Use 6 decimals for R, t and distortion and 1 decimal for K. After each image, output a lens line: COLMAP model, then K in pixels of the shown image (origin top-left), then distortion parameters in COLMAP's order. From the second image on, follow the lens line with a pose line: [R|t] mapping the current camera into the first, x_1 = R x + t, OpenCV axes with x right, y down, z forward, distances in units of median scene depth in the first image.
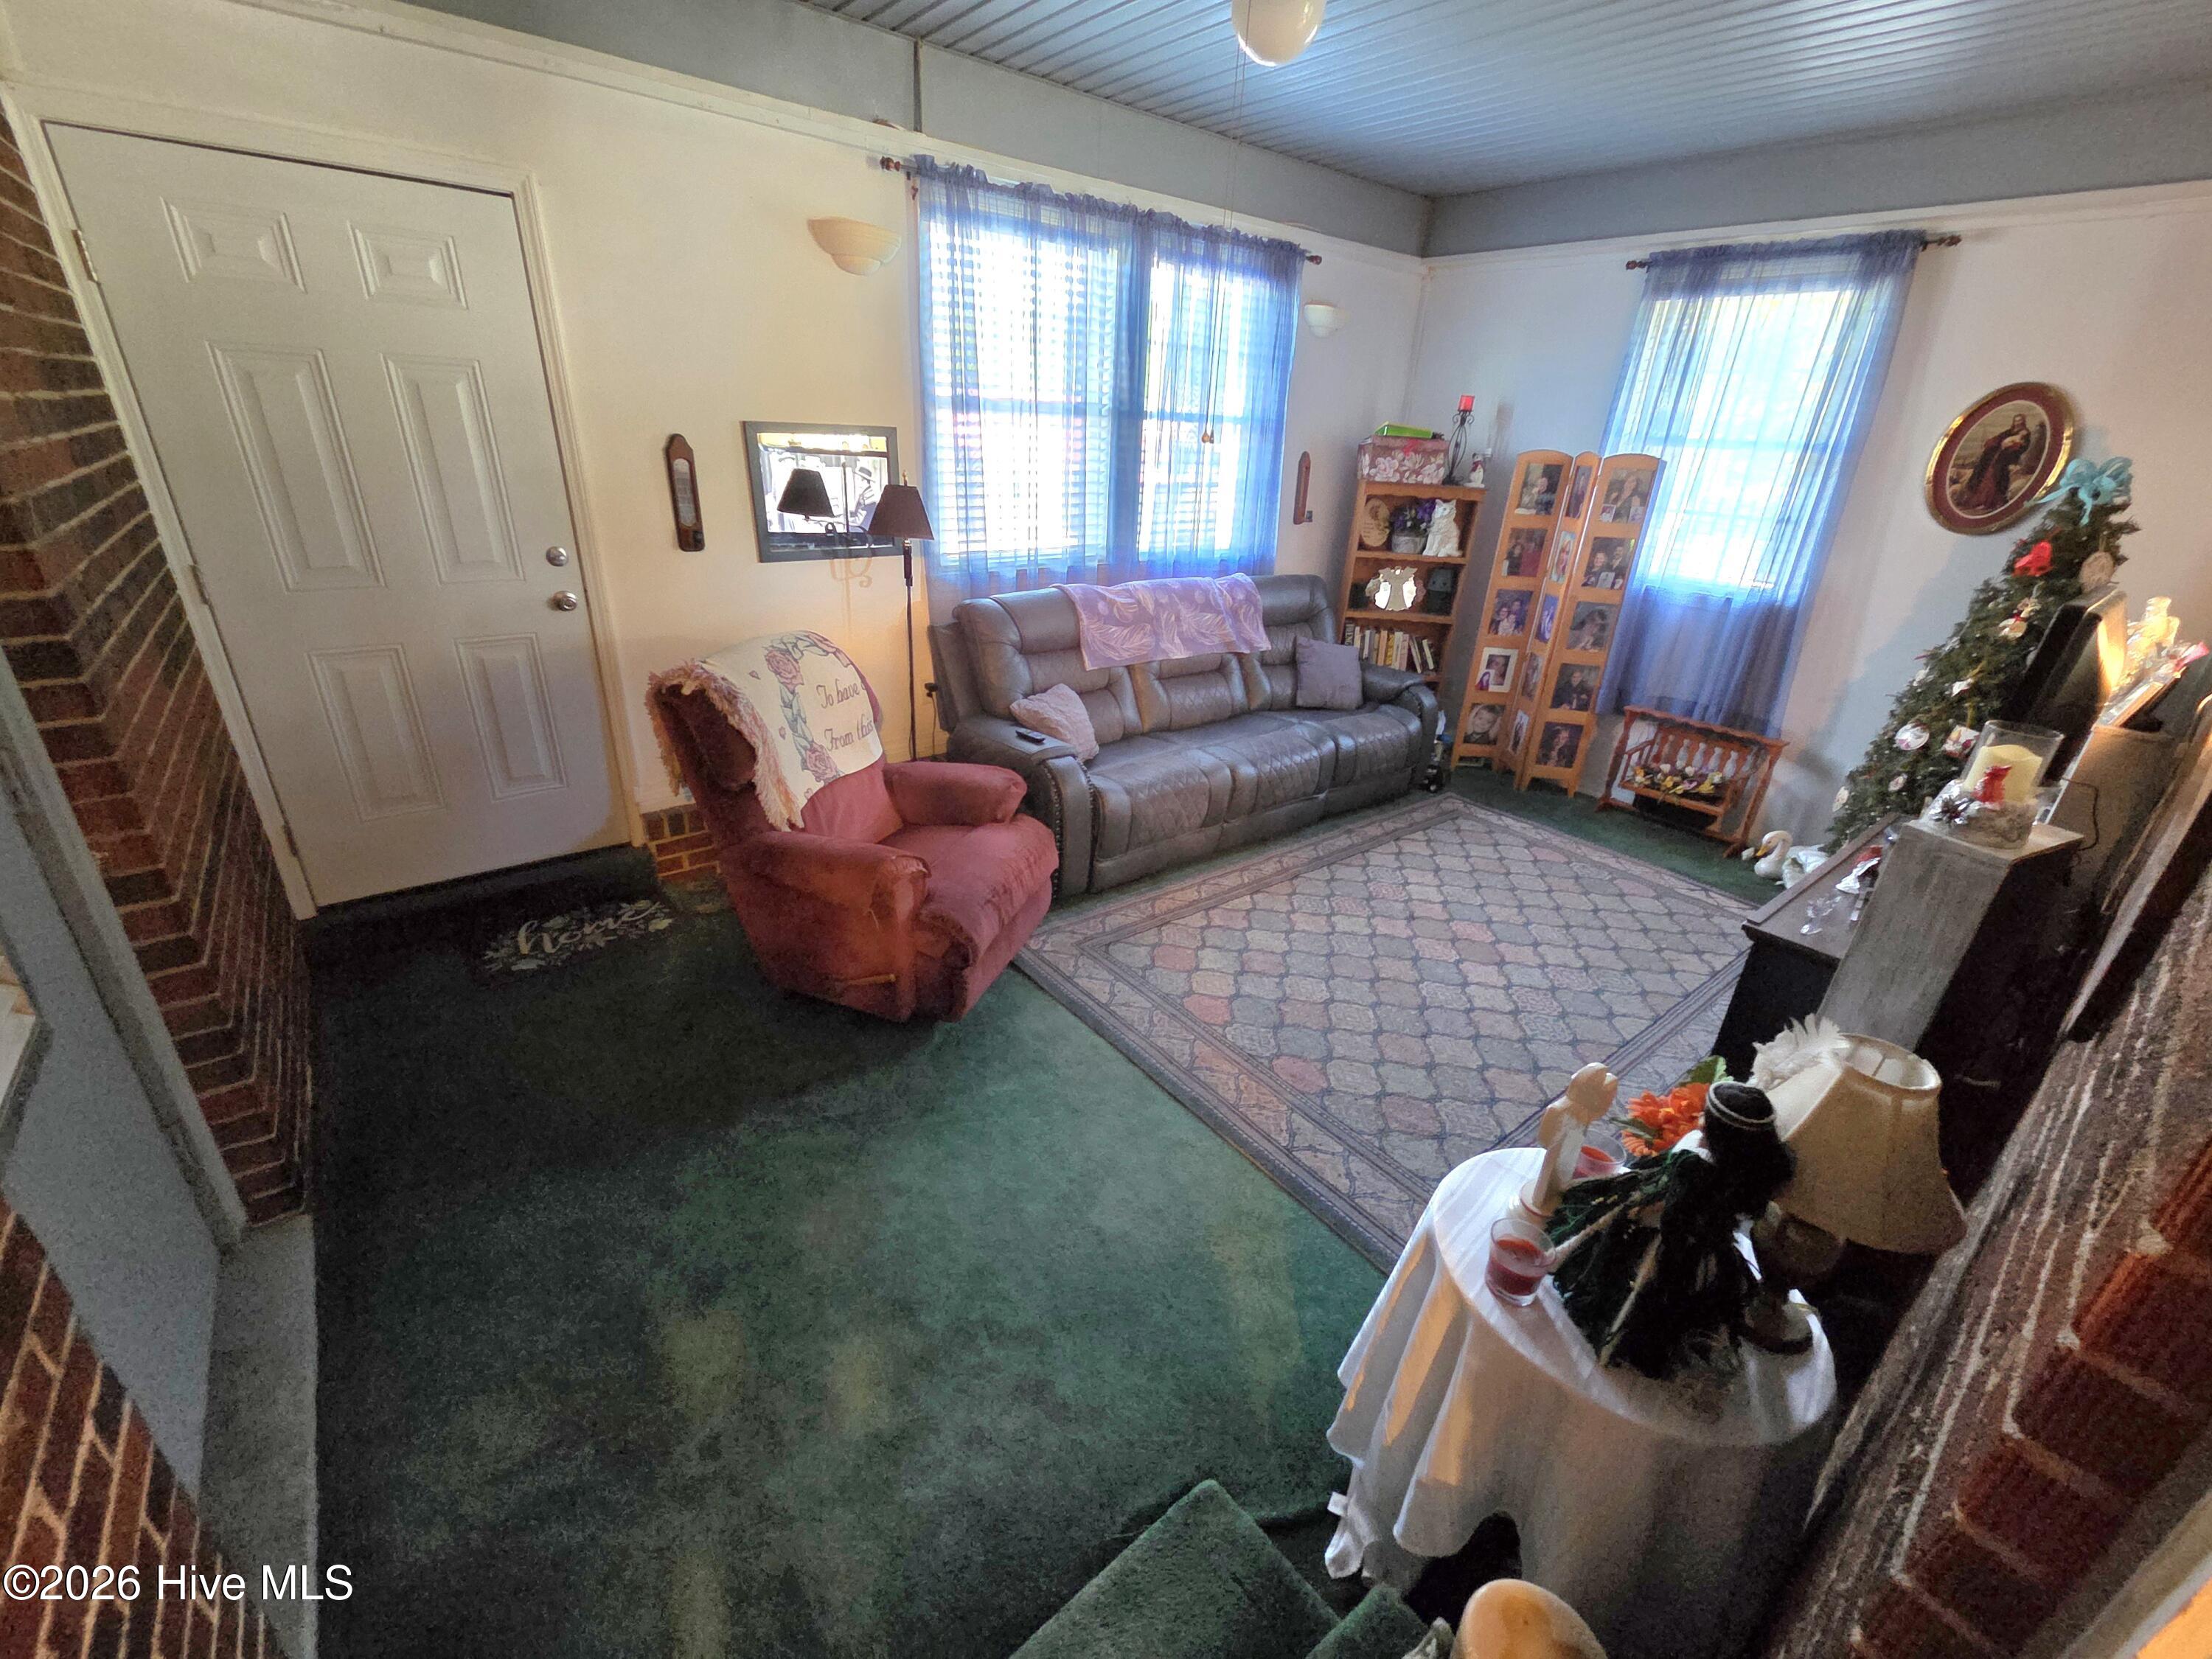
lens RADIAL K [[903.8, 0, 1106.0], [0, 903.8, 829.5], [0, 0, 1]] dist [0.010899, -0.000221]
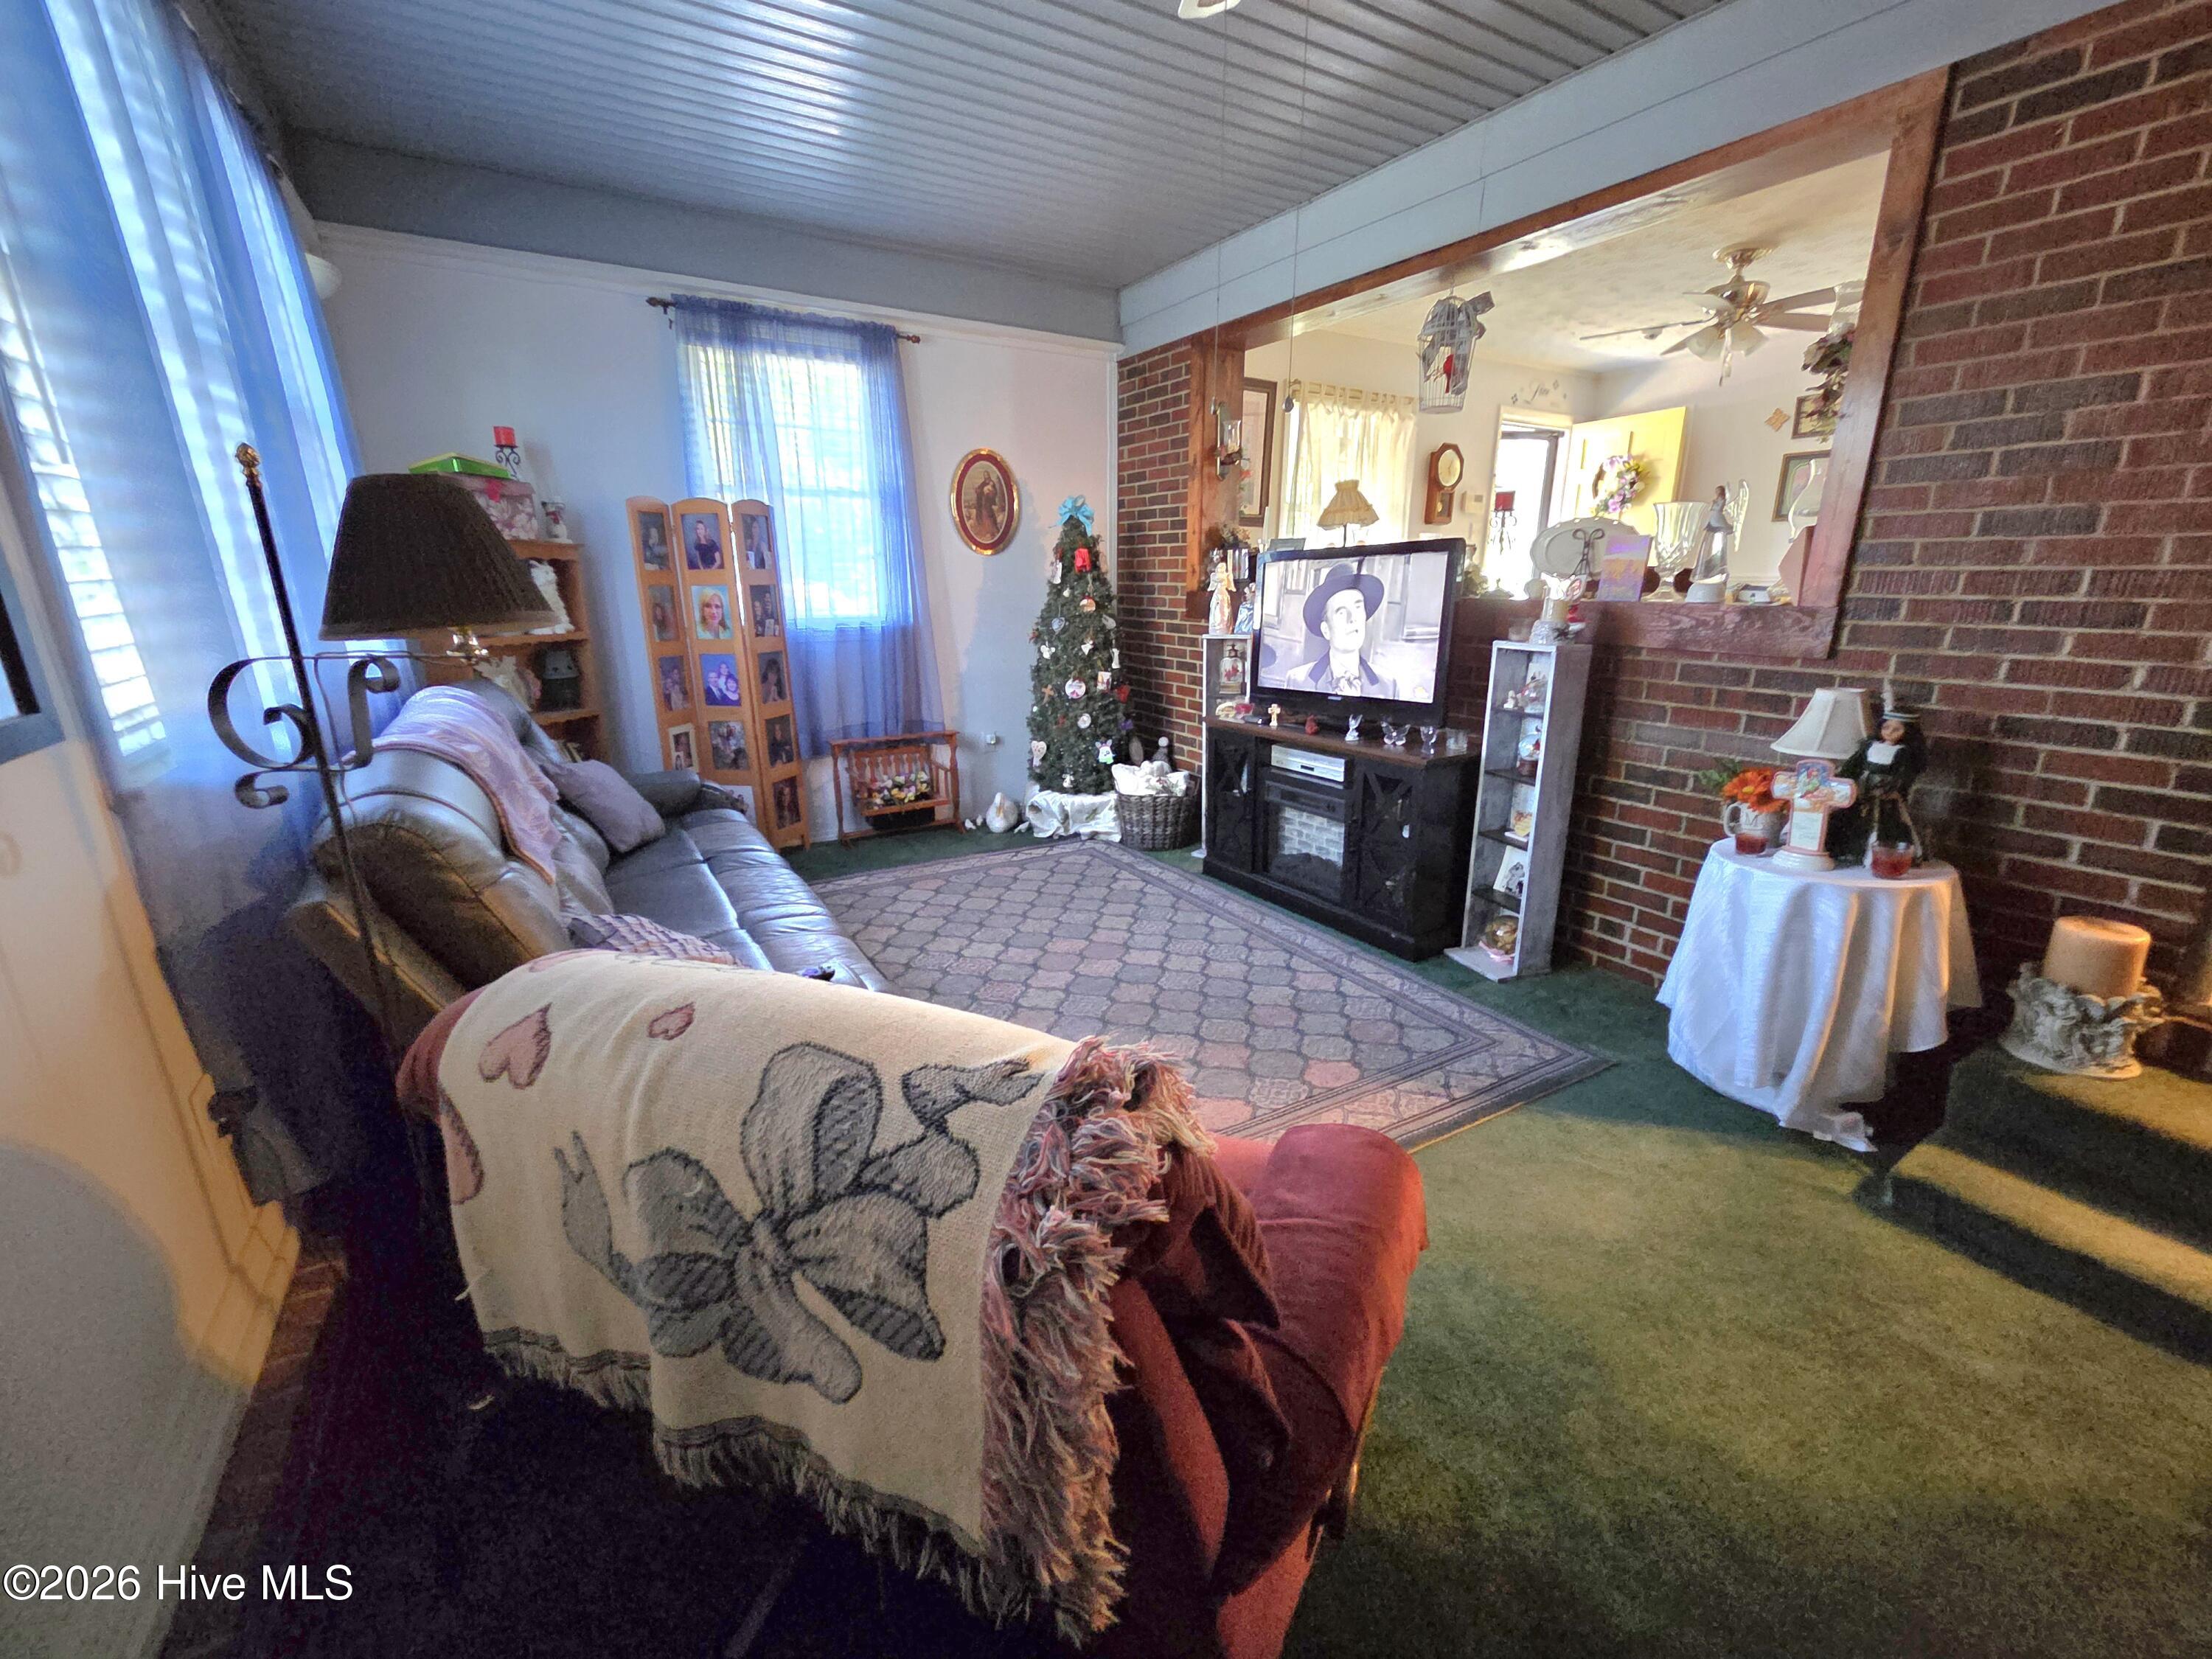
lens RADIAL K [[923.7, 0, 1106.0], [0, 923.7, 829.5], [0, 0, 1]] dist [0.008906, -0.004012]
pose [[0.137892, -0.317429, 0.938203, -0.420190], [0.410497, 0.880381, 0.237533, -0.186475], [-0.901376, 0.352376, 0.251701, 0.547769]]
